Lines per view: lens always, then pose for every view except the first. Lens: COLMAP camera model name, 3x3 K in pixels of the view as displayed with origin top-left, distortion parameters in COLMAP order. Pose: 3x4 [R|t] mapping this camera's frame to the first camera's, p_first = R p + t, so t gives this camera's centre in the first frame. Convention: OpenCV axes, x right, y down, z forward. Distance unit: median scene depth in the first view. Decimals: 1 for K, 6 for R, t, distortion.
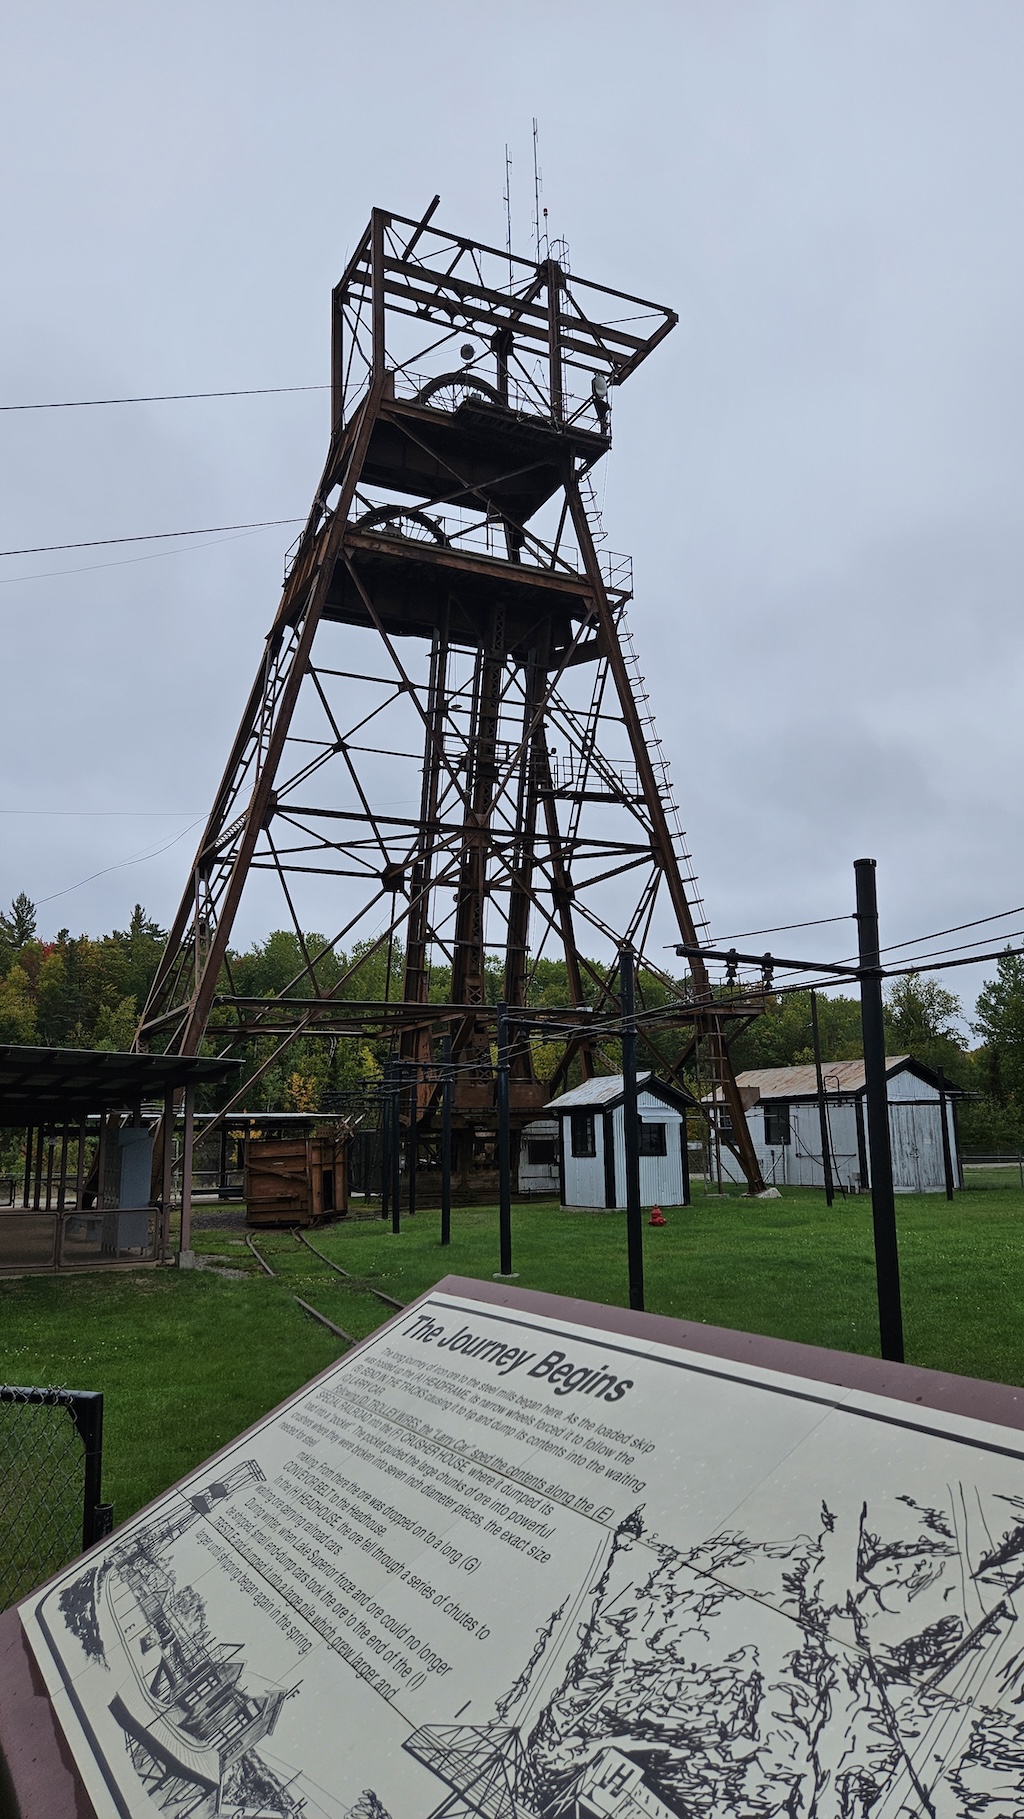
lens RADIAL K [[1239.0, 0, 512.0], [0, 1239.0, 909.5], [0, 0, 1]] dist [0.107613, -0.088470]
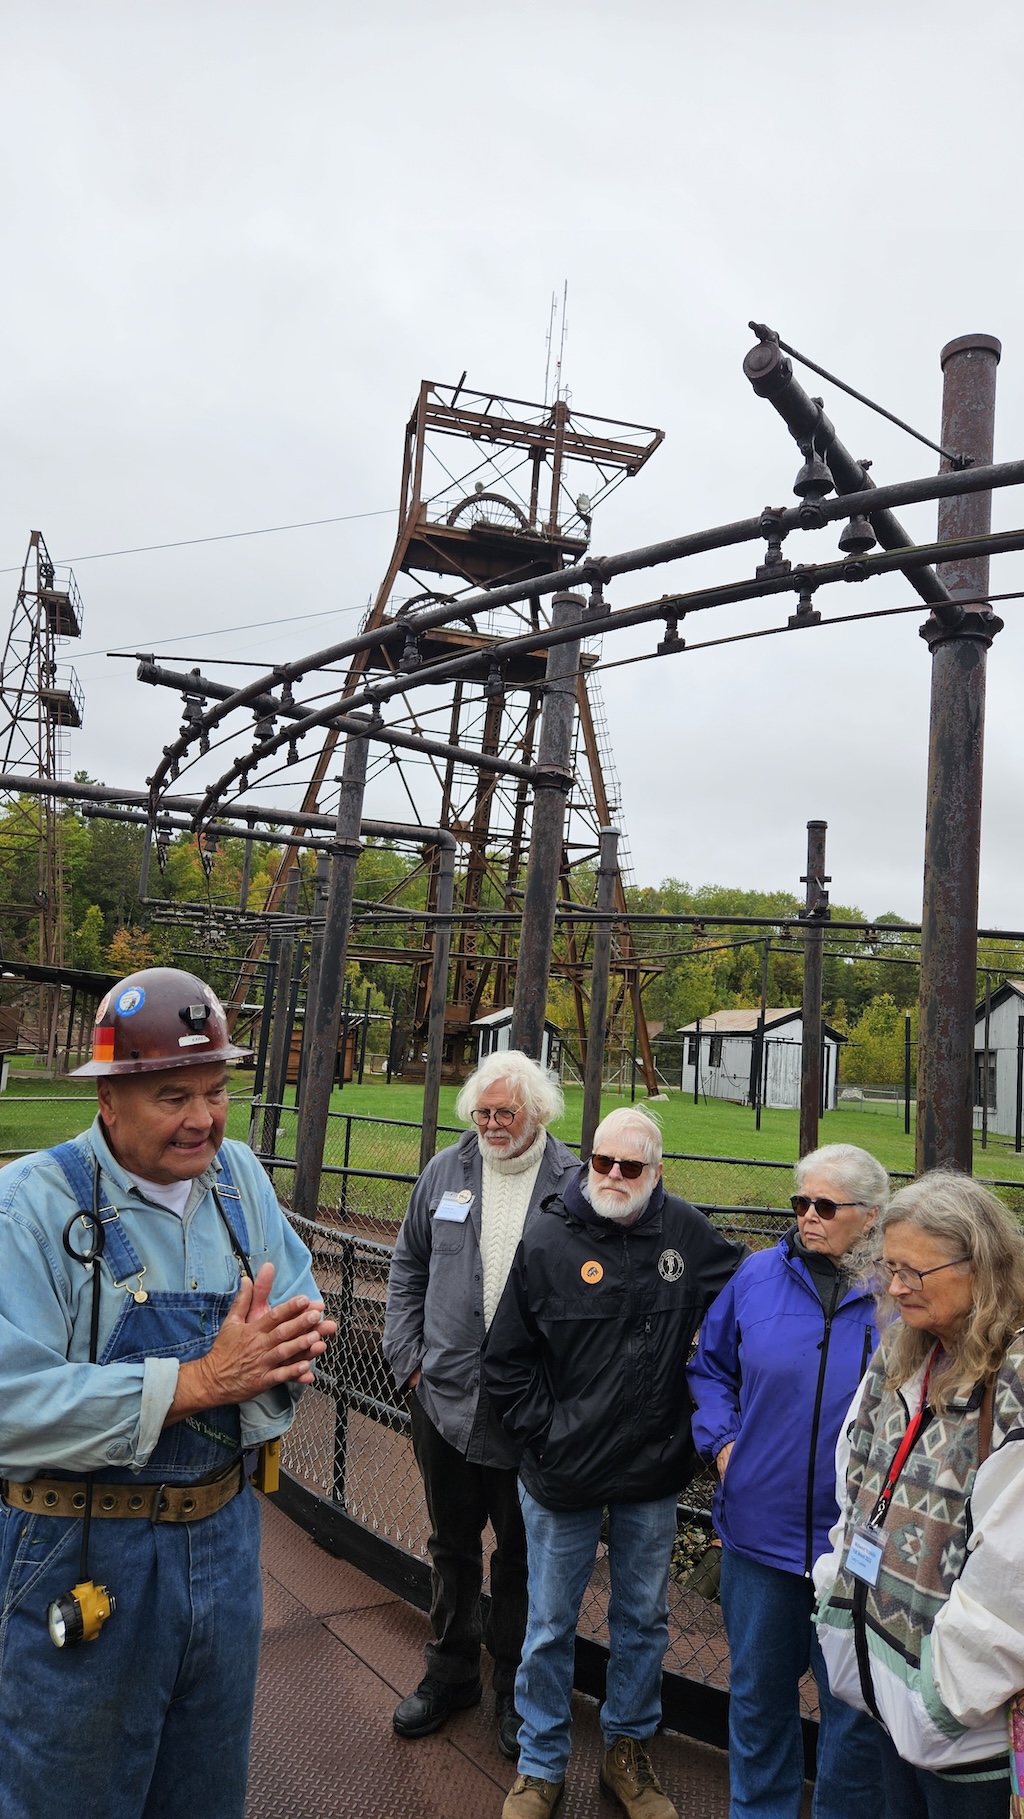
lens RADIAL K [[1239.0, 0, 512.0], [0, 1239.0, 909.5], [0, 0, 1]] dist [0.107613, -0.088470]
pose [[0.977946, 0.053562, -0.201872, 0.285035], [-0.039666, 0.996596, 0.072267, -0.071603], [0.205055, -0.062665, 0.976742, -0.354290]]
